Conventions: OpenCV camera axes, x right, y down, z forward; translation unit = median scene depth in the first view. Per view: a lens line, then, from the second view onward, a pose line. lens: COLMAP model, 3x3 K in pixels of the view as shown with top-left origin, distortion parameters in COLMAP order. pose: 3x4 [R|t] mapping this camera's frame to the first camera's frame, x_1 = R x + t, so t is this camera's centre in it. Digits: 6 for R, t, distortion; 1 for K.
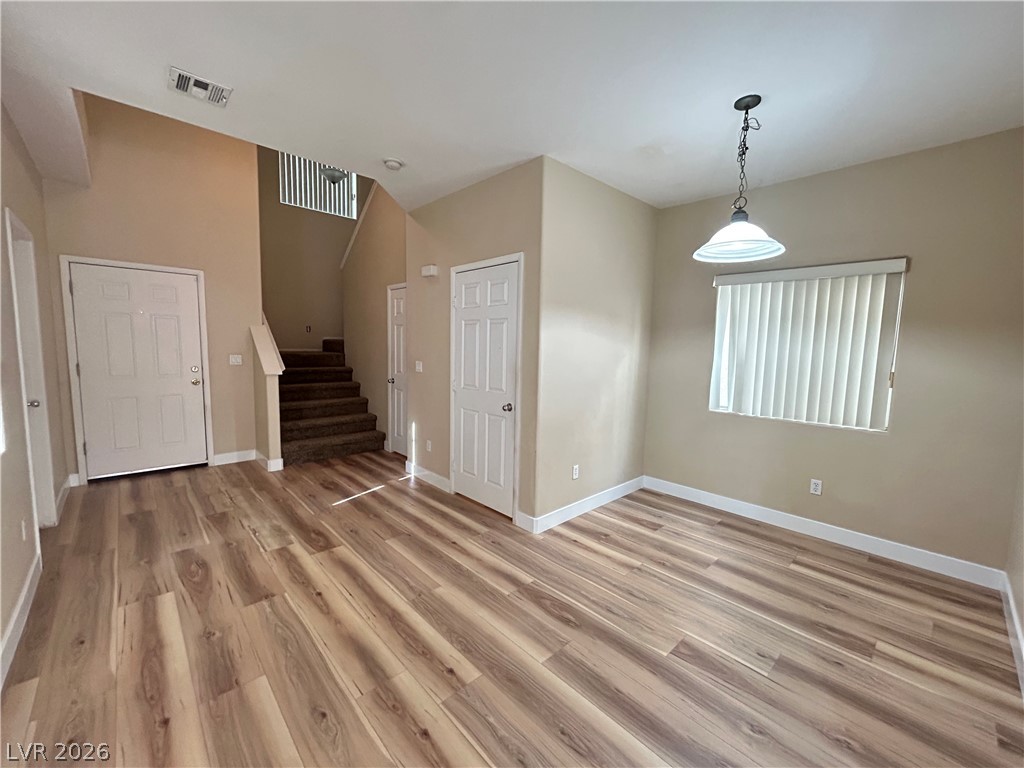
lens RADIAL K [[412.6, 0, 512.0], [0, 412.6, 384.0], [0, 0, 1]] dist [-0.000758, 0.000054]
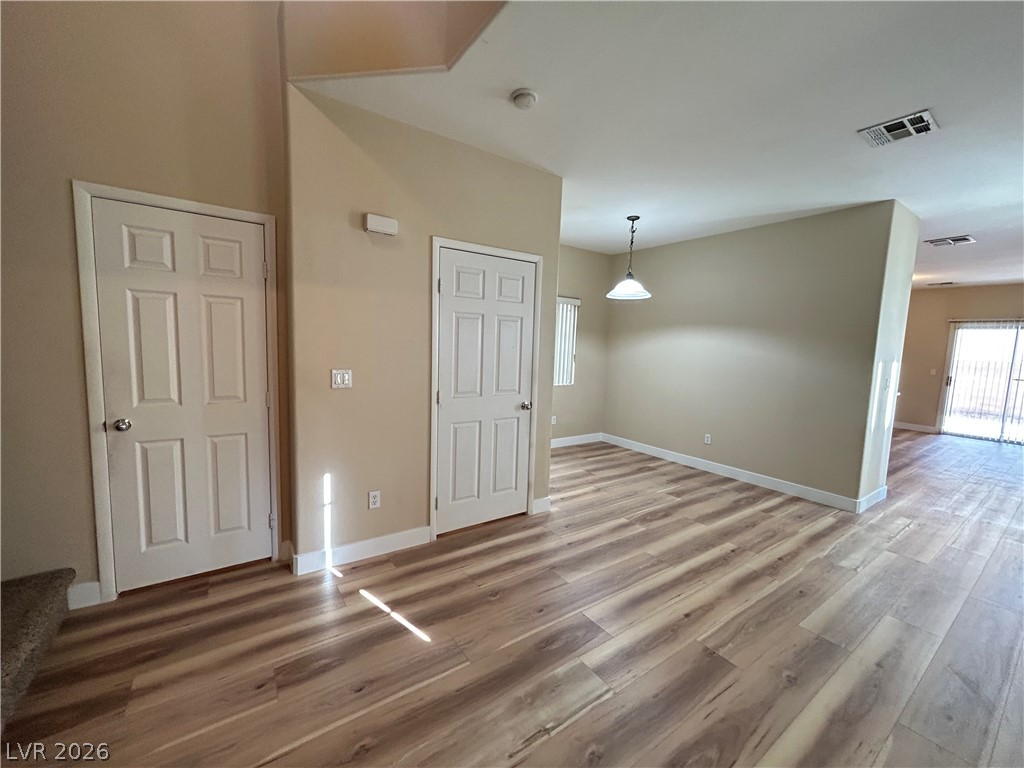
lens RADIAL K [[412.6, 0, 512.0], [0, 412.6, 384.0], [0, 0, 1]] dist [-0.000758, 0.000054]
pose [[0.142277, -0.115624, 0.983051, -1.270747], [0.060534, 0.992311, 0.107952, -0.136842], [-0.987974, 0.044149, 0.148182, 1.119016]]
